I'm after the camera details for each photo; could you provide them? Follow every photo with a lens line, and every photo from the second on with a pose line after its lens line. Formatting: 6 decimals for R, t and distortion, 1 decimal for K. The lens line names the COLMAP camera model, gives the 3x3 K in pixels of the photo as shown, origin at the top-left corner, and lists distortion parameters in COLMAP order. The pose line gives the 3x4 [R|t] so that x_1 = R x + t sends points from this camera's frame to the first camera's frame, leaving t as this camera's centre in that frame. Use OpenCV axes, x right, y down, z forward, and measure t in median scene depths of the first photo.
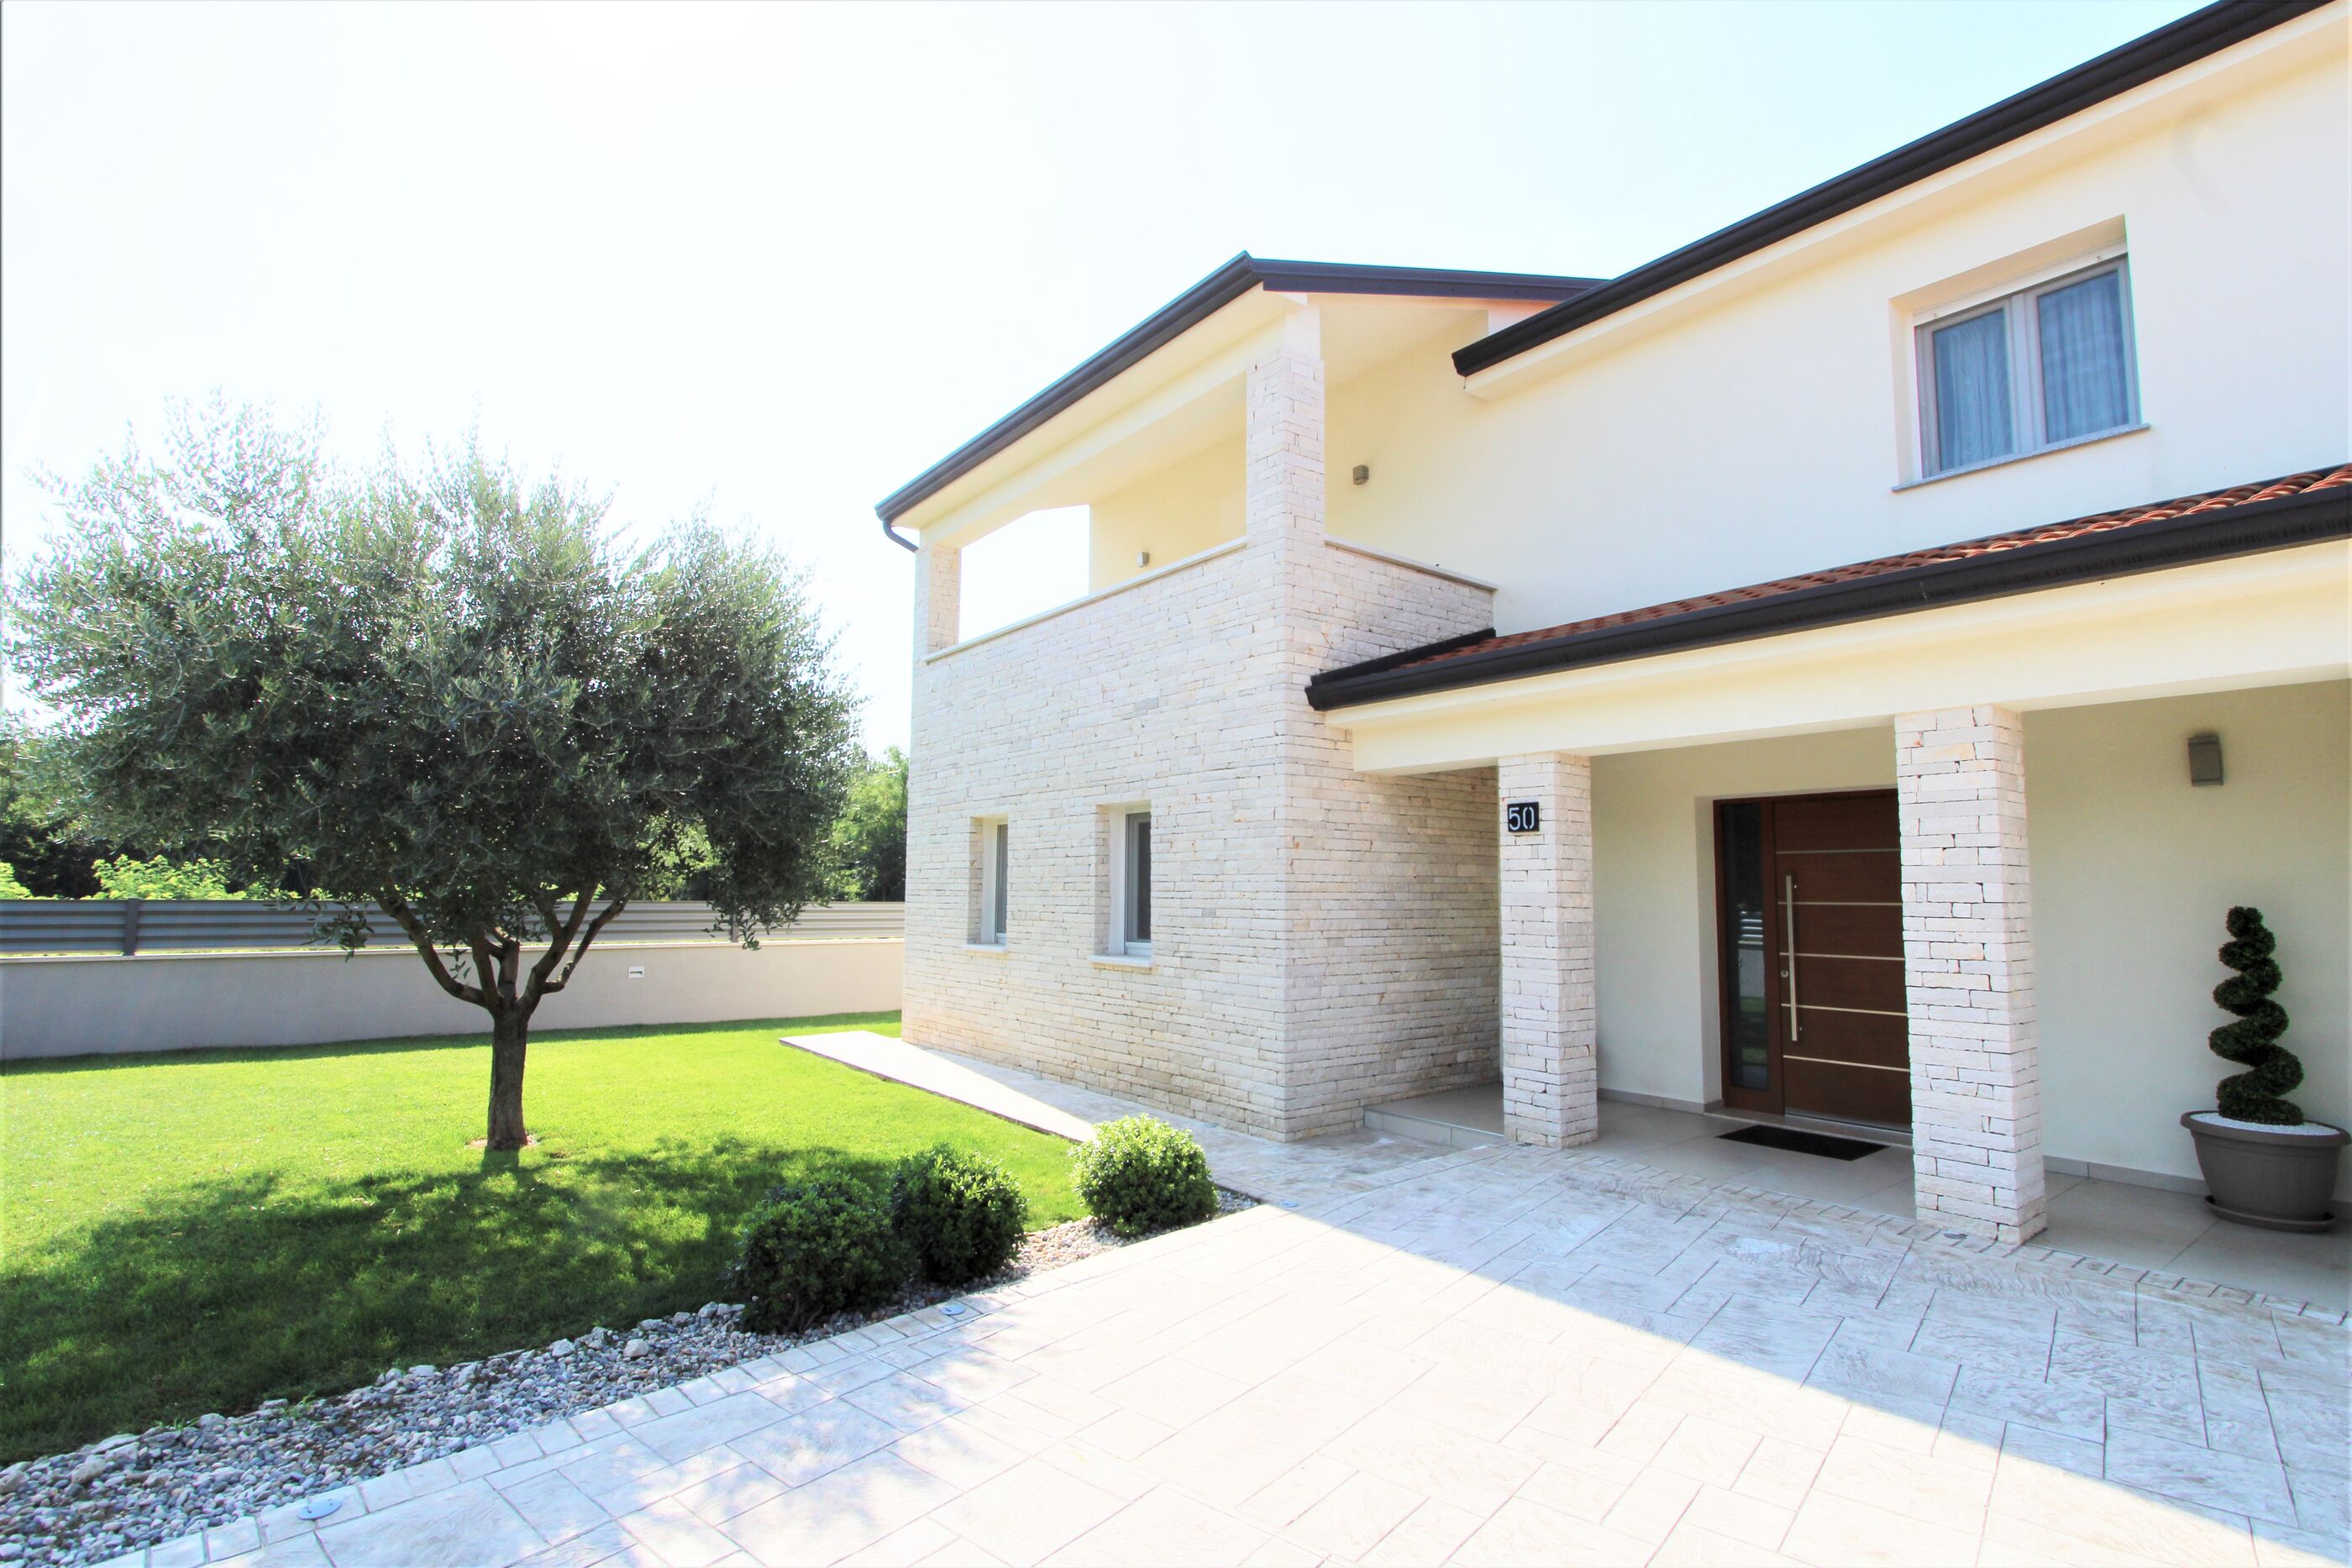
lens RADIAL K [[1091.2, 0, 1159.5], [0, 1091.2, 786.1], [0, 0, 1]] dist [-0.017199, 0.003167]
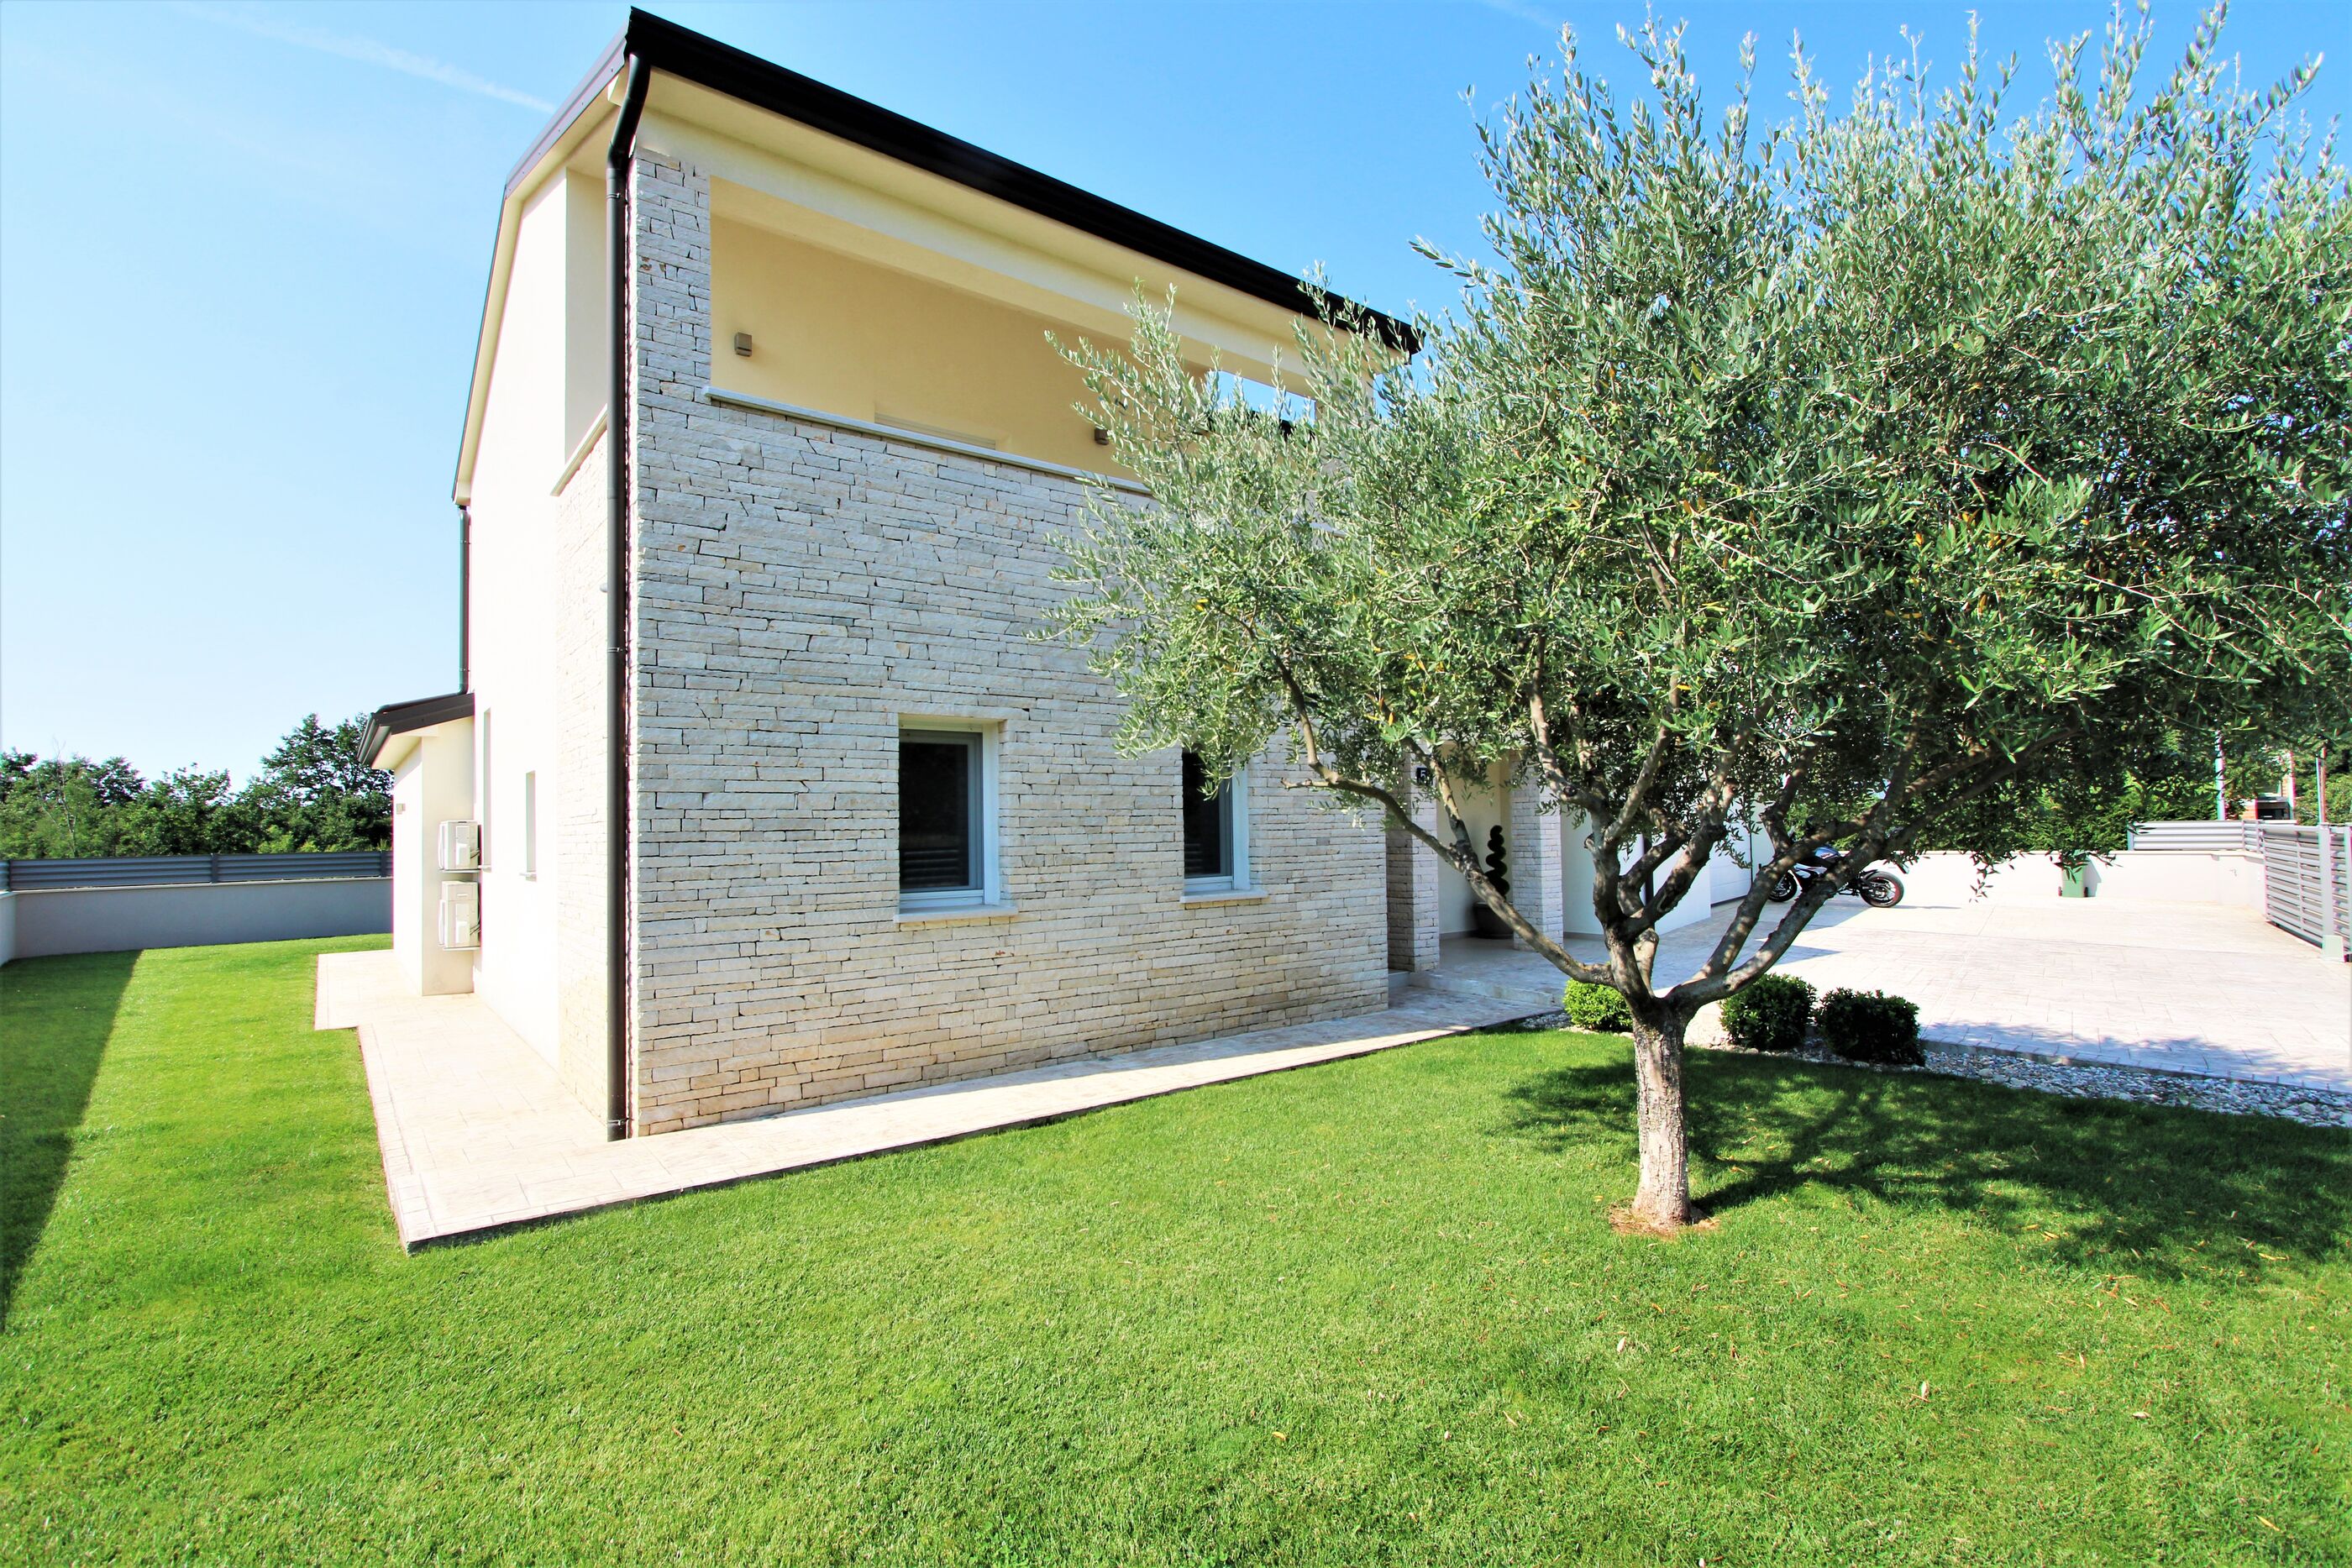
lens RADIAL K [[1091.2, 0, 1158.2], [0, 1091.2, 790.4], [0, 0, 1]] dist [-0.017199, 0.003167]
pose [[0.008261, 0.028938, 0.999547, -1.076017], [-0.080126, 0.996386, -0.028184, 0.105292], [-0.996751, -0.079857, 0.010550, 1.127931]]
